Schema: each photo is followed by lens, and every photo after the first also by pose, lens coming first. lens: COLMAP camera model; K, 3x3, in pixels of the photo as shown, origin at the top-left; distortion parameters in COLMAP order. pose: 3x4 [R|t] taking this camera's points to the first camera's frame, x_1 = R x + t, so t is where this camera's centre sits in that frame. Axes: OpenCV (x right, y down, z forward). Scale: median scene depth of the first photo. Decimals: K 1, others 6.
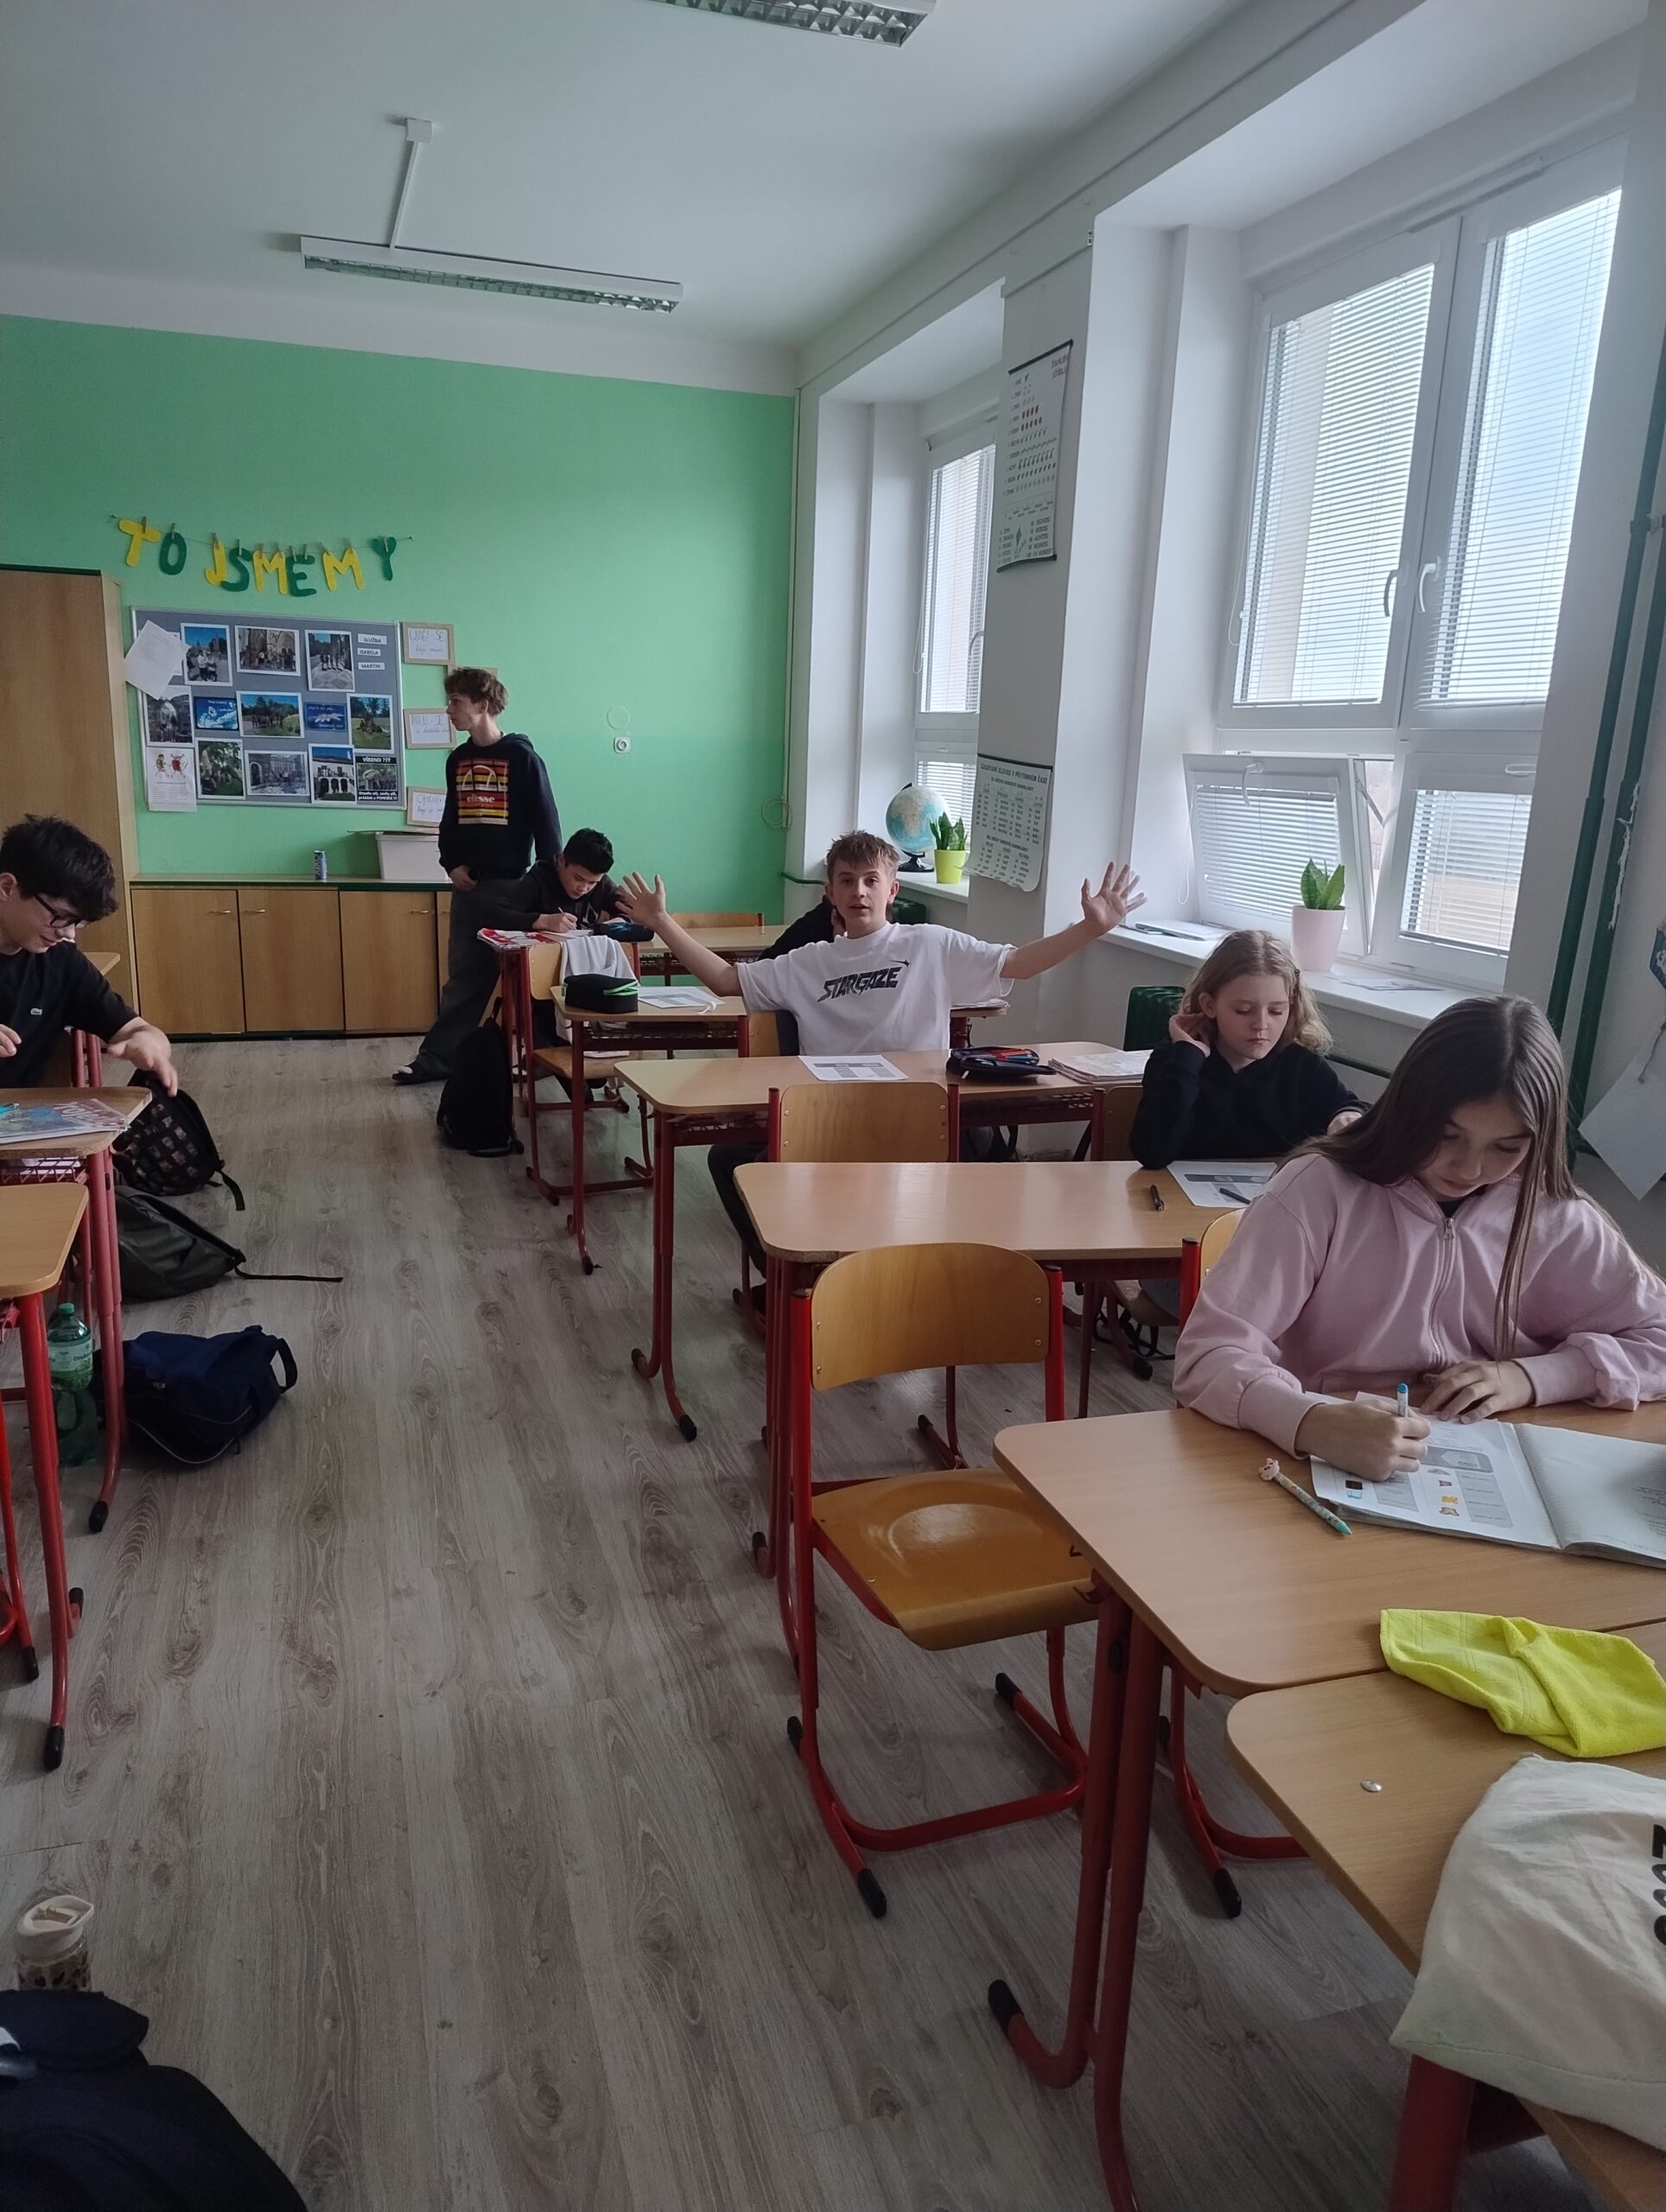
lens RADIAL K [[1475.4, 0, 987.3], [0, 1475.4, 1107.9], [0, 0, 1]] dist [0.058554, -0.075617]
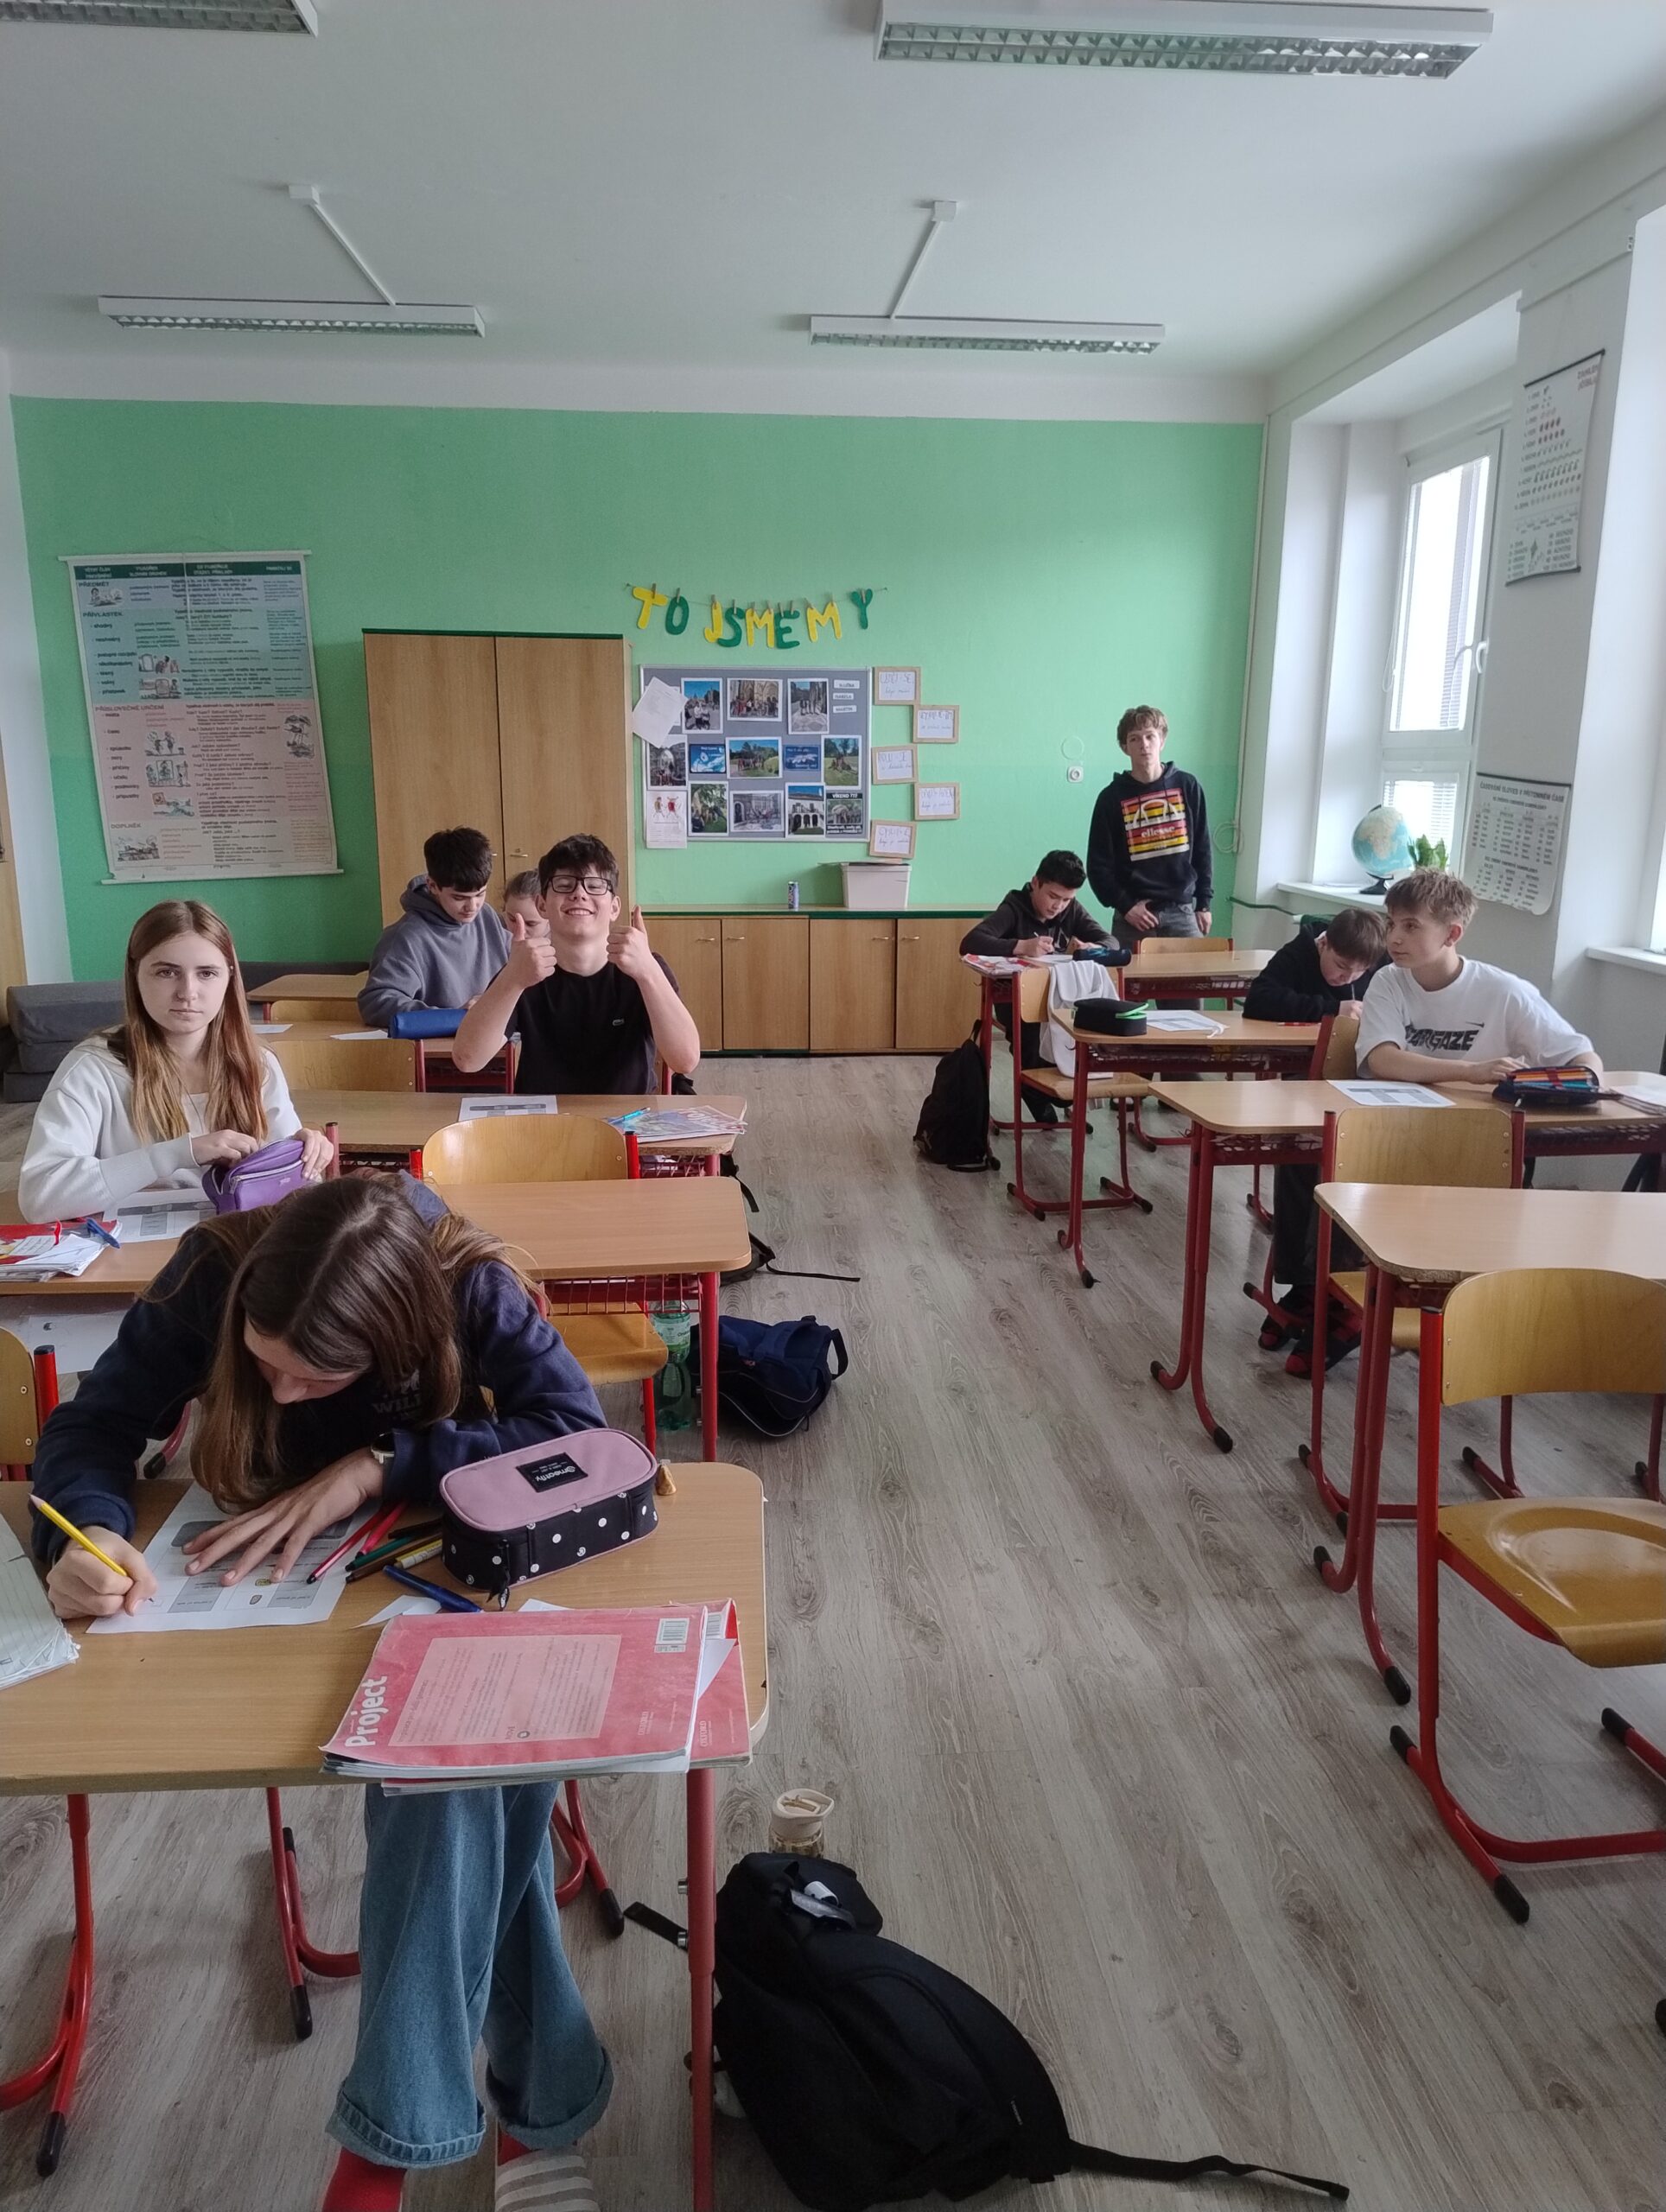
lens RADIAL K [[1561.6, 0, 833.0], [0, 1561.6, 1106.0], [0, 0, 1]] dist [-0.002497, -0.014552]
pose [[0.965650, 0.024836, -0.258657, -0.179012], [-0.030631, 0.999361, -0.018400, 0.012217], [0.258035, 0.025691, 0.965794, -0.108129]]
